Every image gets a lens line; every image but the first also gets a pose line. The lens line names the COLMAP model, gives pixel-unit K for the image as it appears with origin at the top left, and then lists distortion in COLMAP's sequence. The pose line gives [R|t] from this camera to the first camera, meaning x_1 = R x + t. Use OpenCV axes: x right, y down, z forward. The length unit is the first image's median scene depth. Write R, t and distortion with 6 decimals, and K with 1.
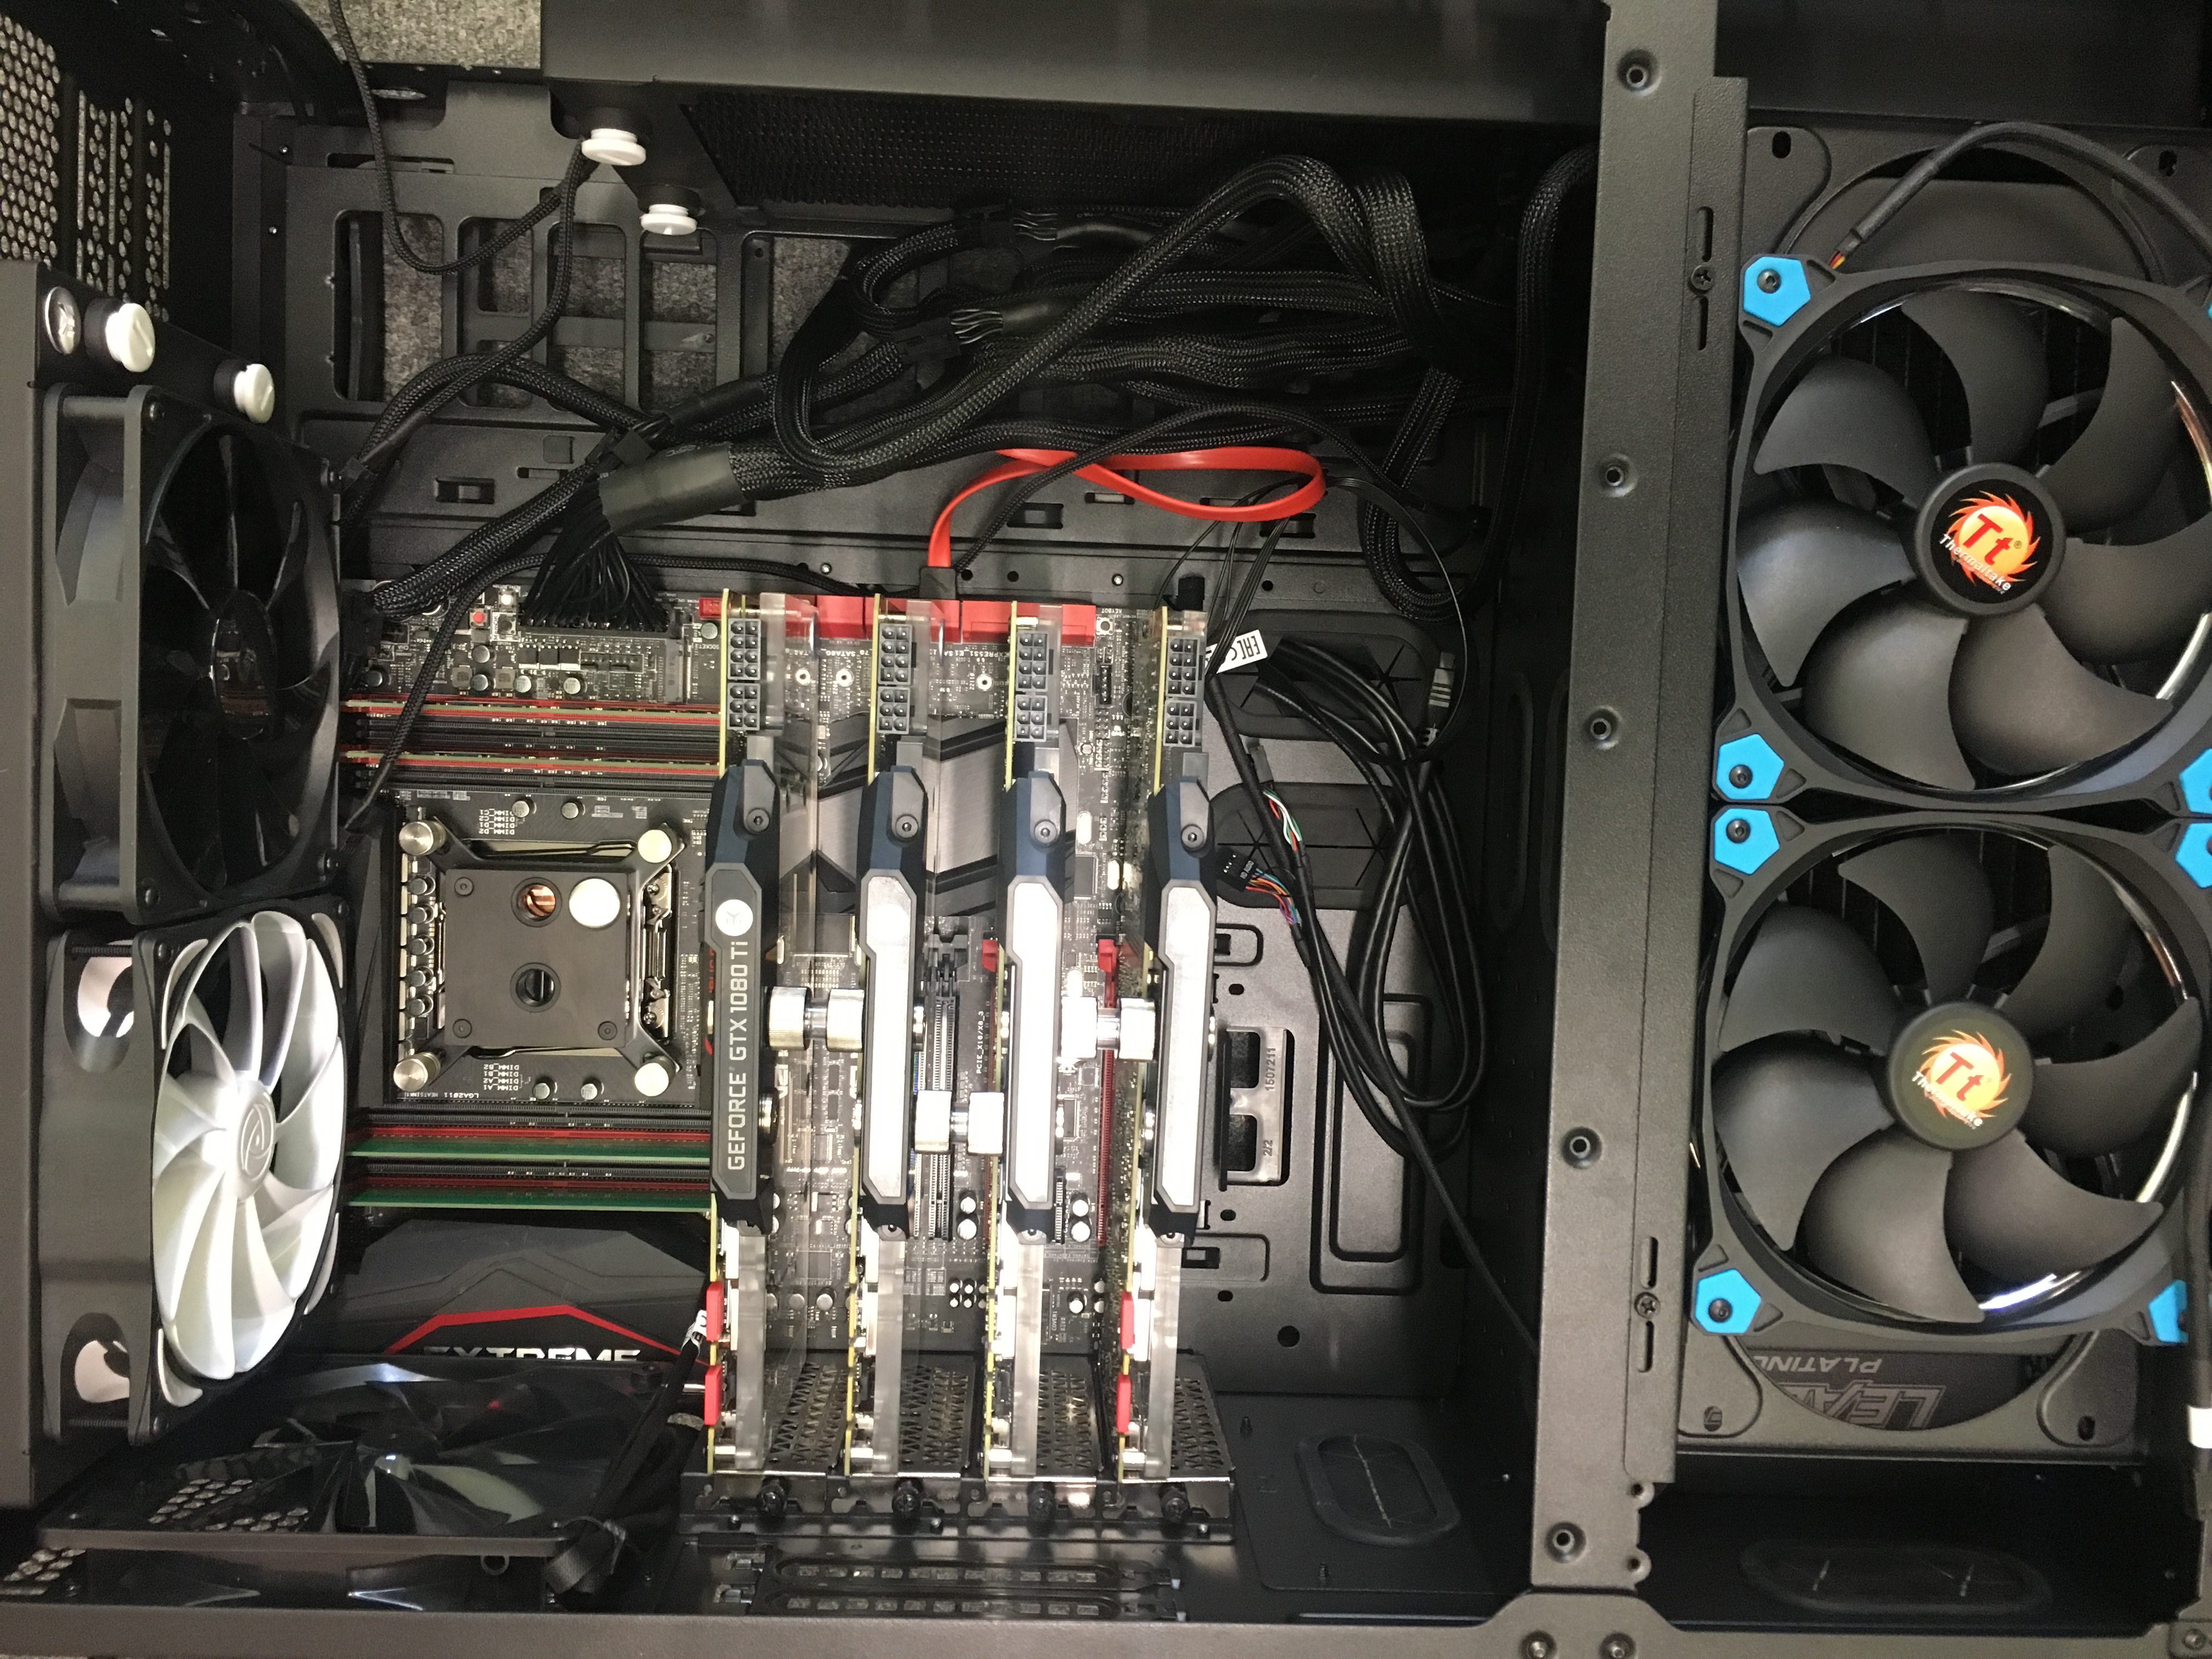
lens RADIAL K [[1954.0, 0, 1116.5], [0, 1954.0, 824.9], [0, 0, 1]] dist [0.106250, -0.135440]
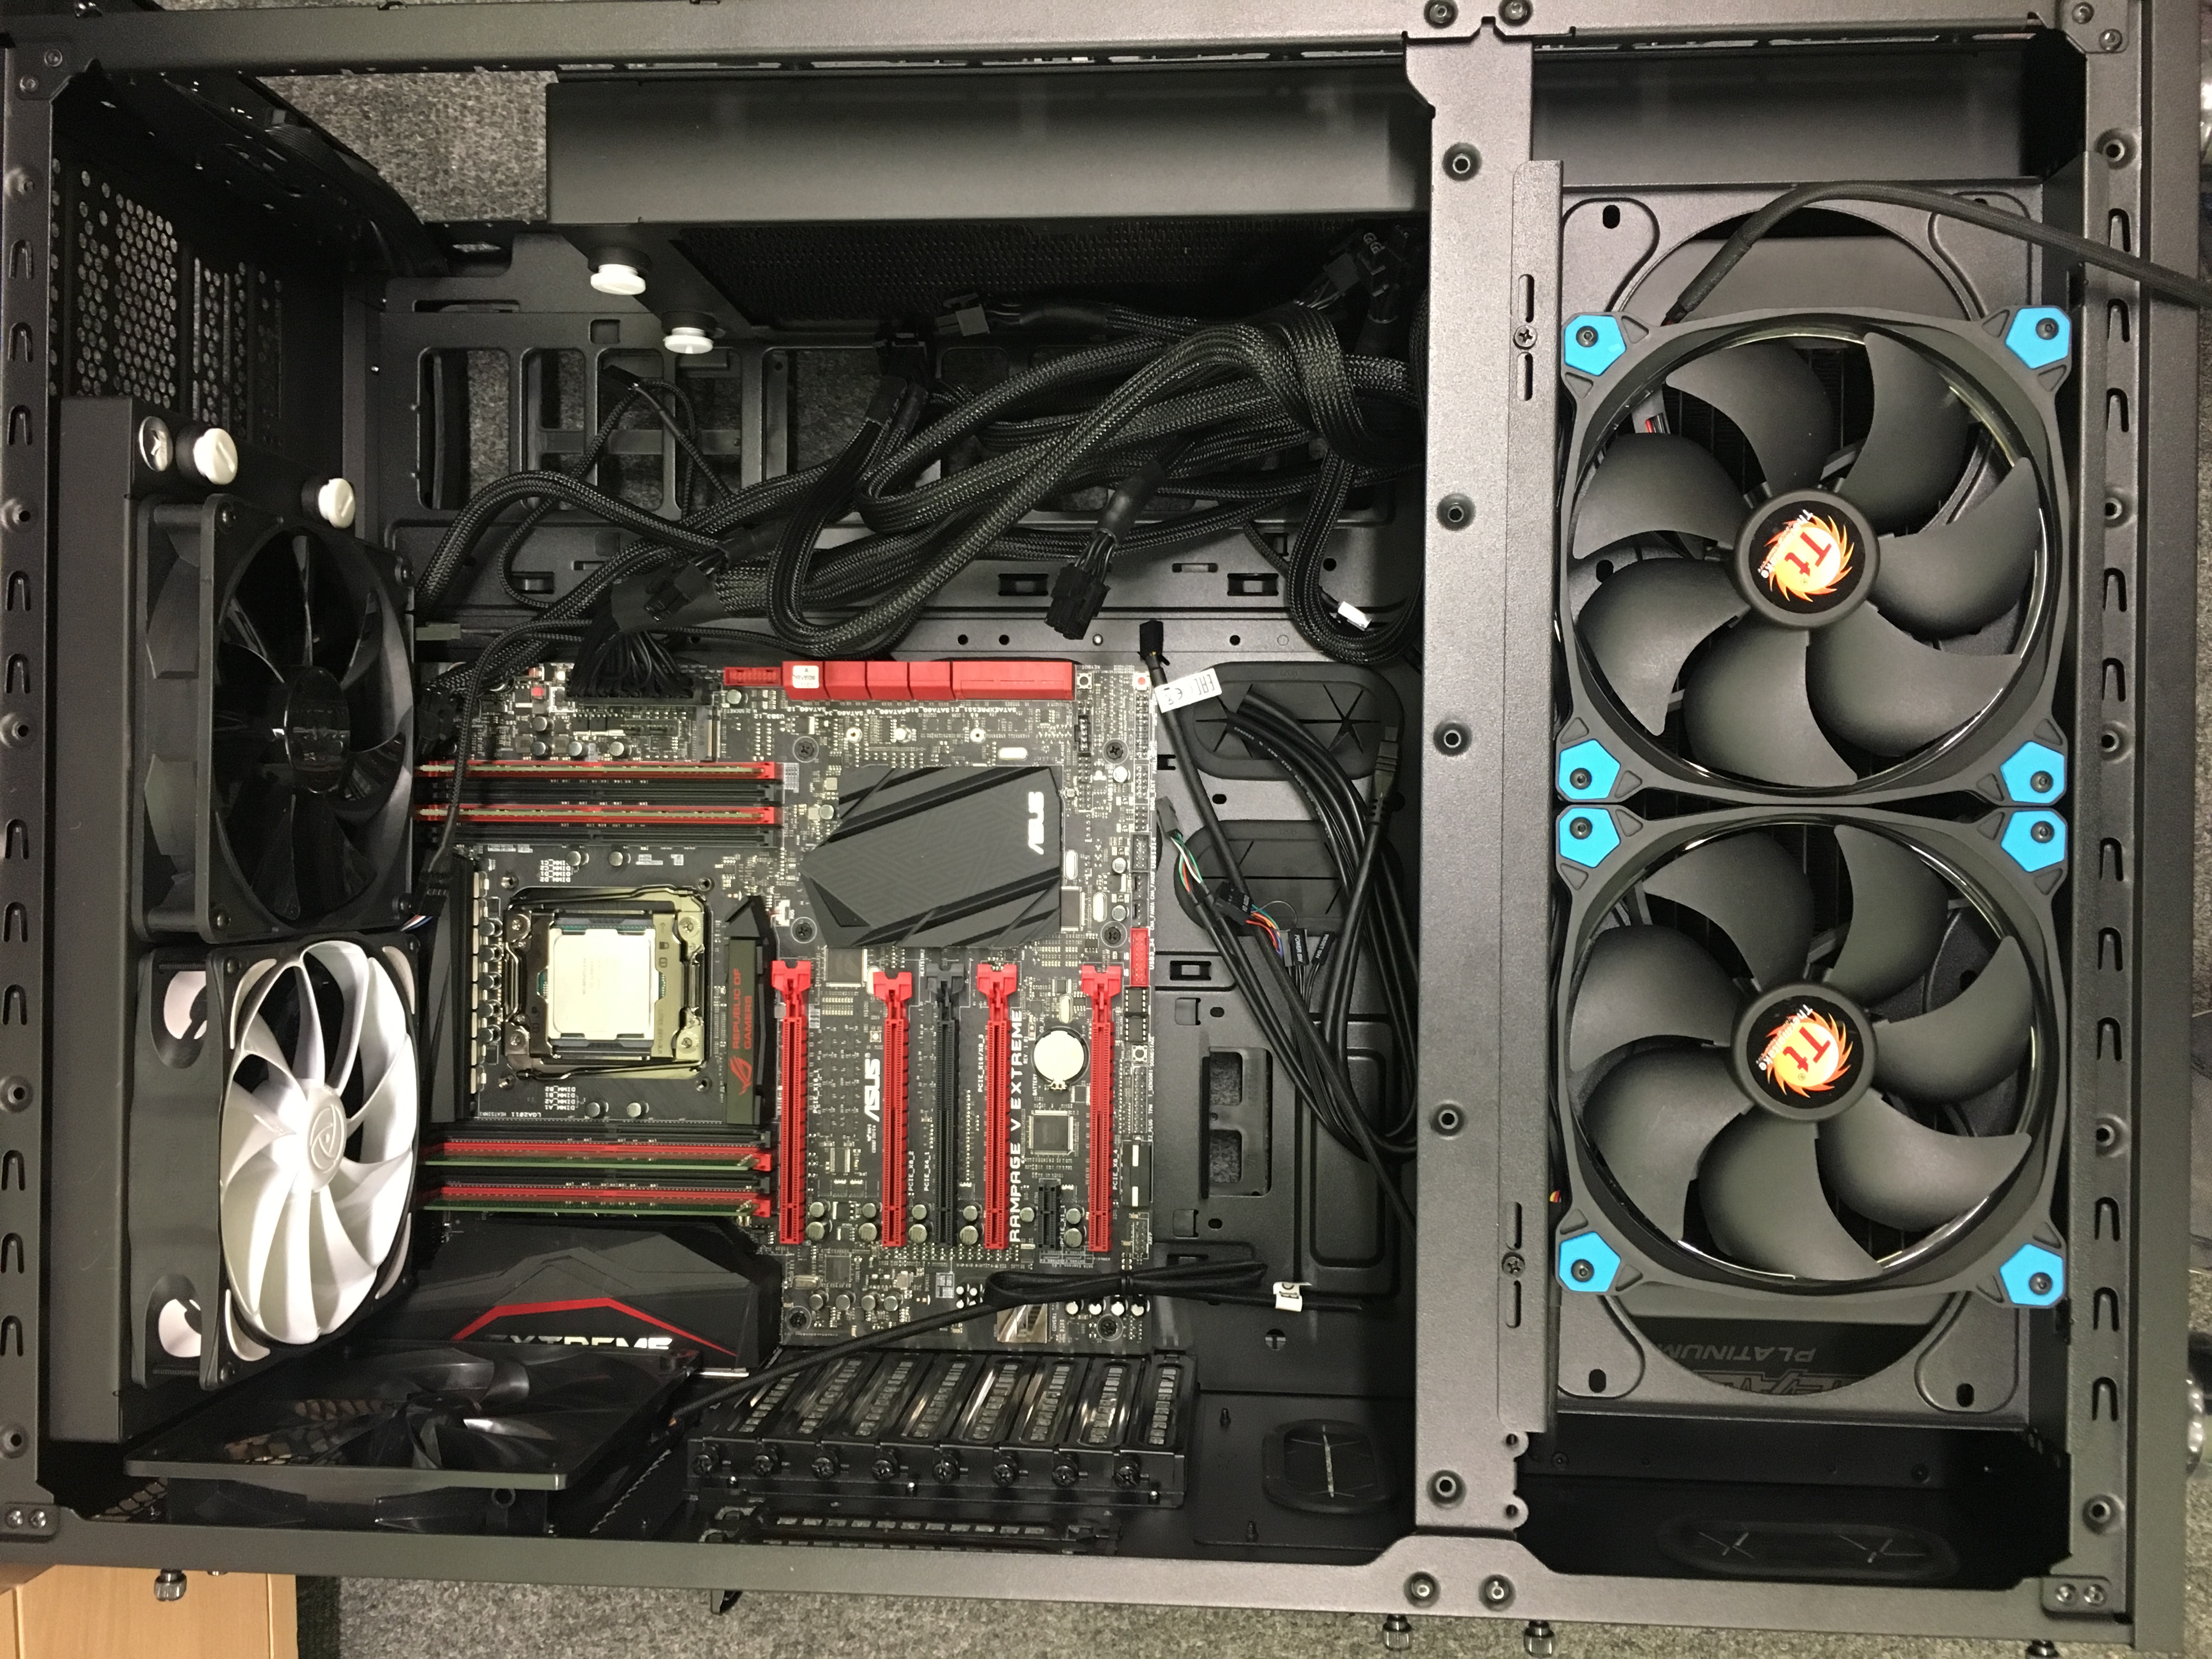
lens RADIAL K [[1954.0, 0, 1116.5], [0, 1954.0, 824.9], [0, 0, 1]] dist [0.106250, -0.135440]
pose [[0.993286, -0.025715, -0.112790, 0.149517], [0.019007, 0.998008, -0.060148, 0.051279], [0.114112, 0.057601, 0.991797, -0.097001]]
